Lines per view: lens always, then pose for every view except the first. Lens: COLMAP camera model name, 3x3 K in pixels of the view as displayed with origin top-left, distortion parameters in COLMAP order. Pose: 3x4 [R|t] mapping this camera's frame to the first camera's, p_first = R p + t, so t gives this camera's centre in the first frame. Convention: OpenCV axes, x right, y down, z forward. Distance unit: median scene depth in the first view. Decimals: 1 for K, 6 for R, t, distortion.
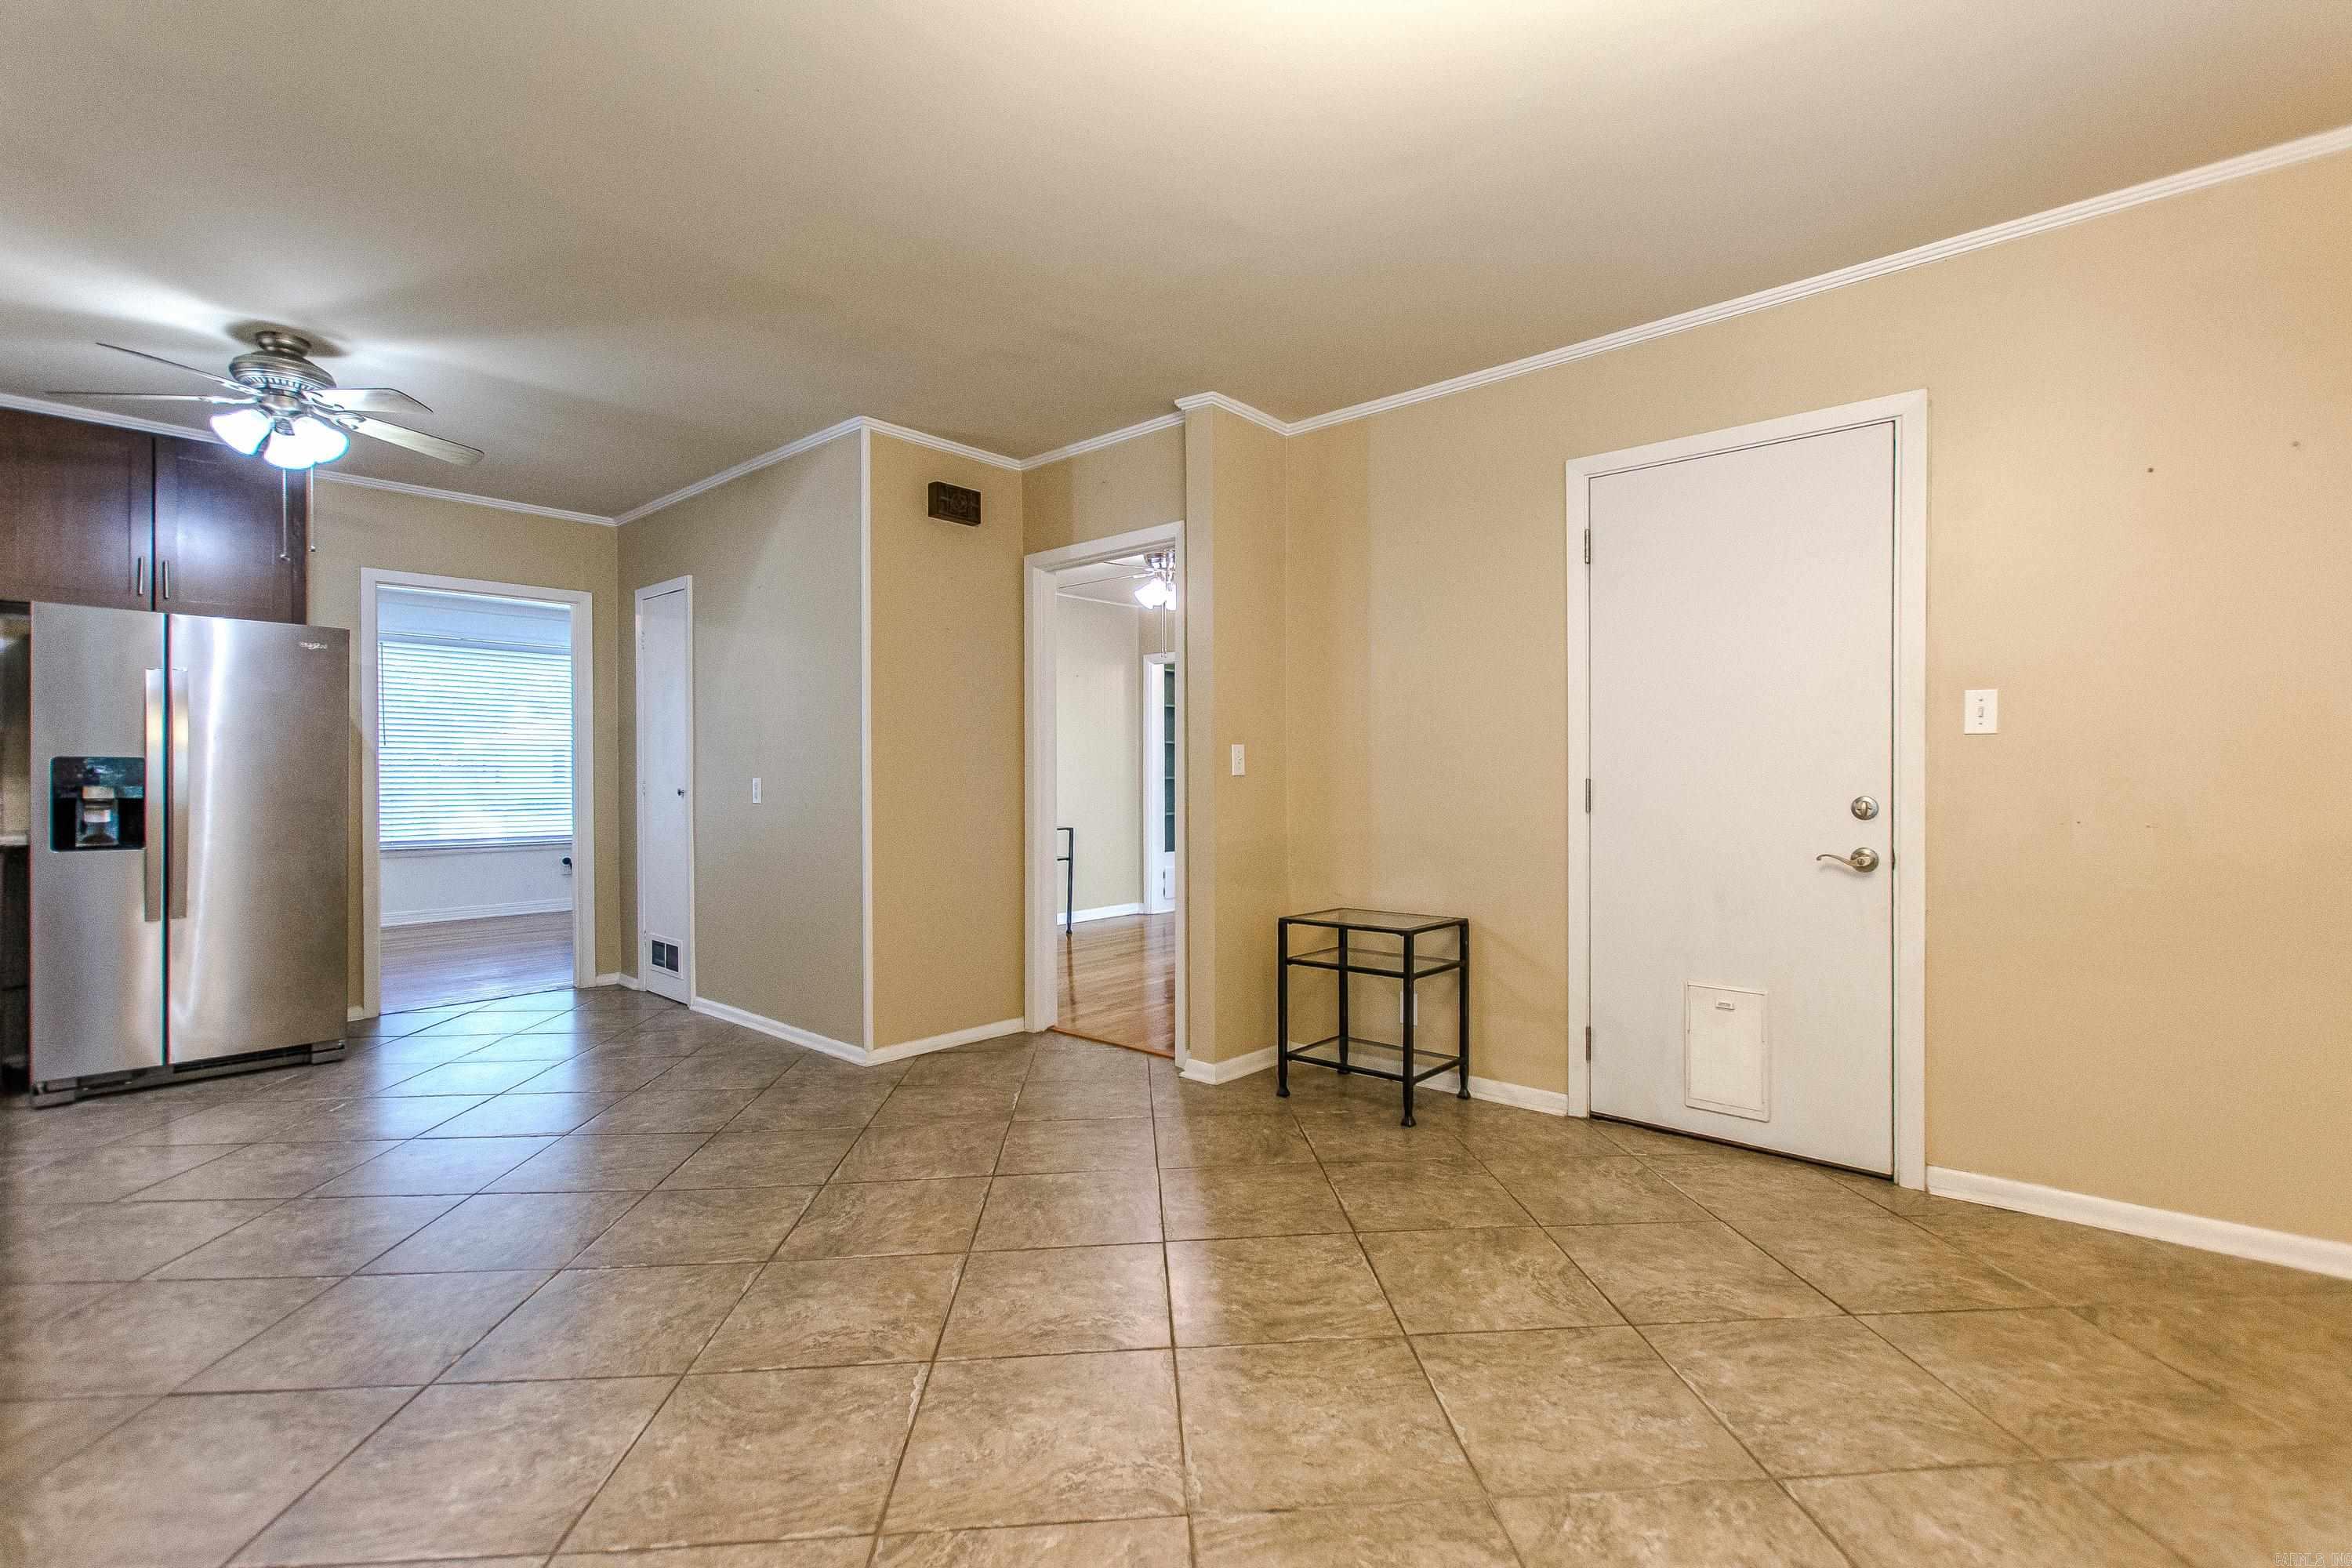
lens RADIAL K [[1043.3, 0, 1214.5], [0, 1043.3, 792.9], [0, 0, 1]] dist [0.003231, -0.003671]
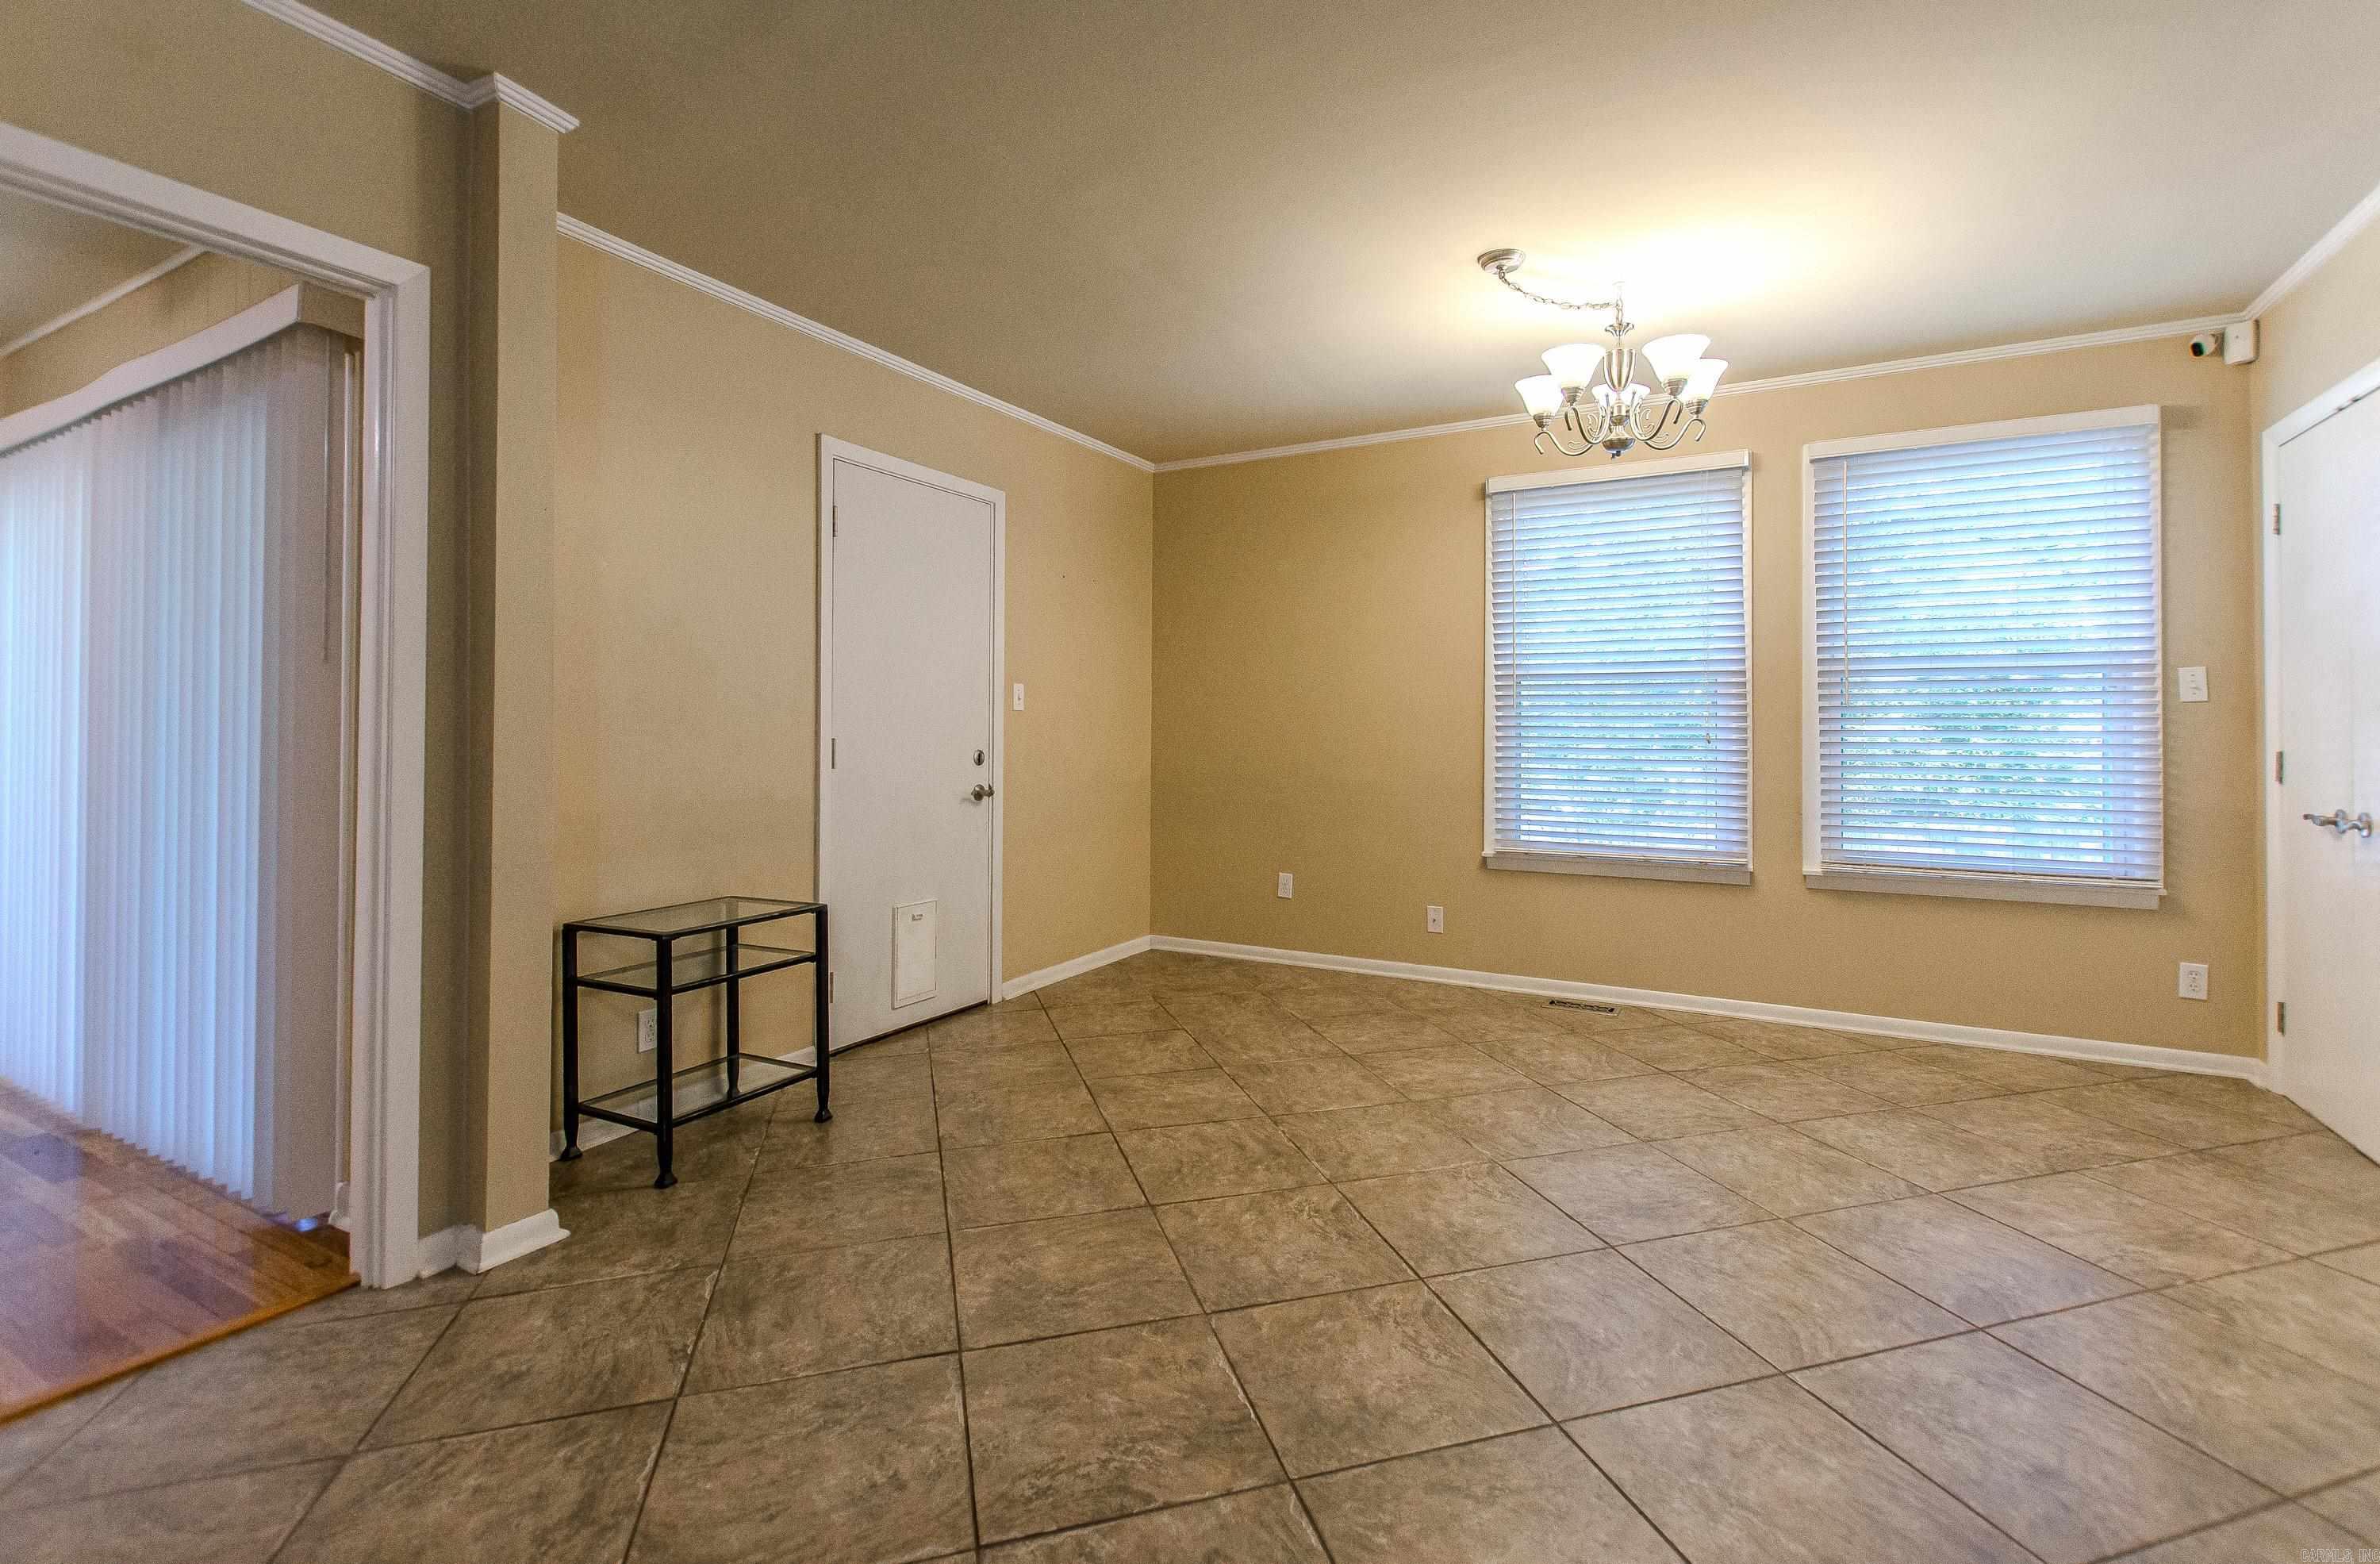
lens RADIAL K [[1055.8, 0, 1195.6], [0, 1055.8, 710.8], [0, 0, 1]] dist [0.003231, -0.003671]
pose [[-0.198550, 0.025281, 0.979765, -0.834939], [0.018289, 0.999589, -0.022087, -0.010089], [-0.979920, 0.013534, -0.198931, 0.923169]]
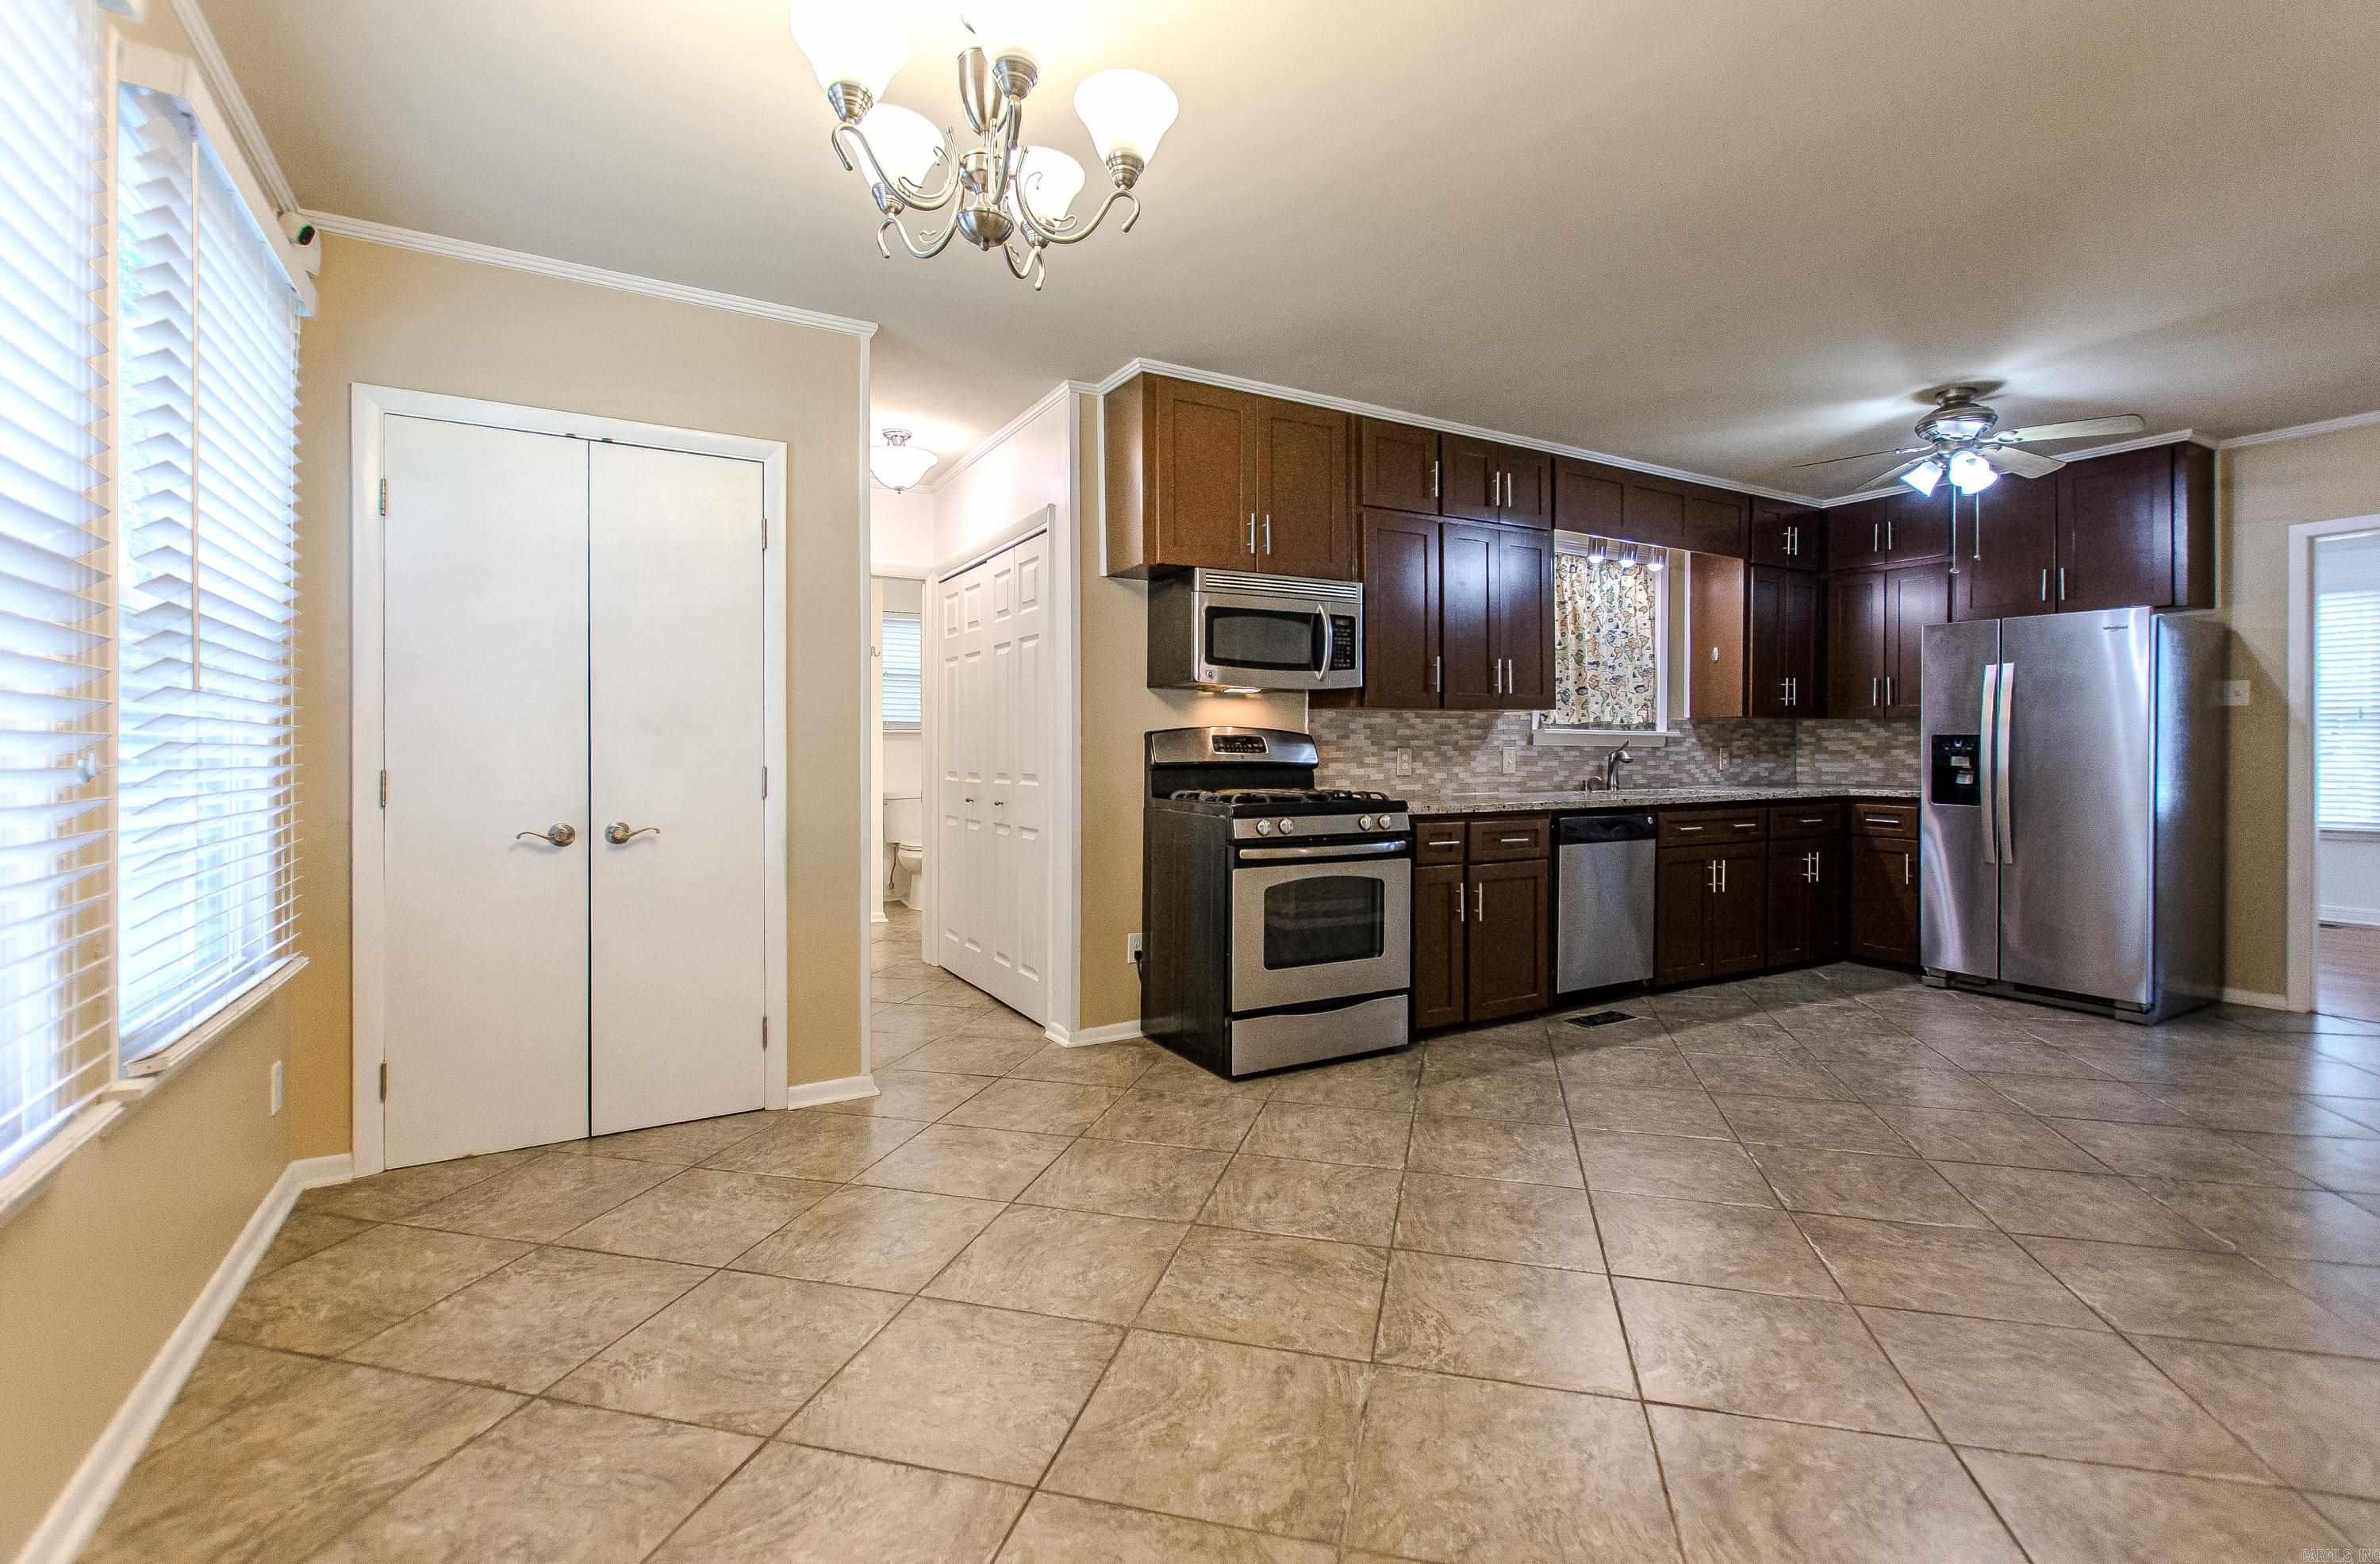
lens RADIAL K [[1055.8, 0, 1190.5], [0, 1055.8, 755.8], [0, 0, 1]] dist [0.003231, -0.003671]
pose [[-0.331328, 0.010535, -0.943457, 0.605988], [-0.017758, 0.999691, 0.017400, -0.014507], [0.943348, 0.022519, -0.331039, 0.605290]]
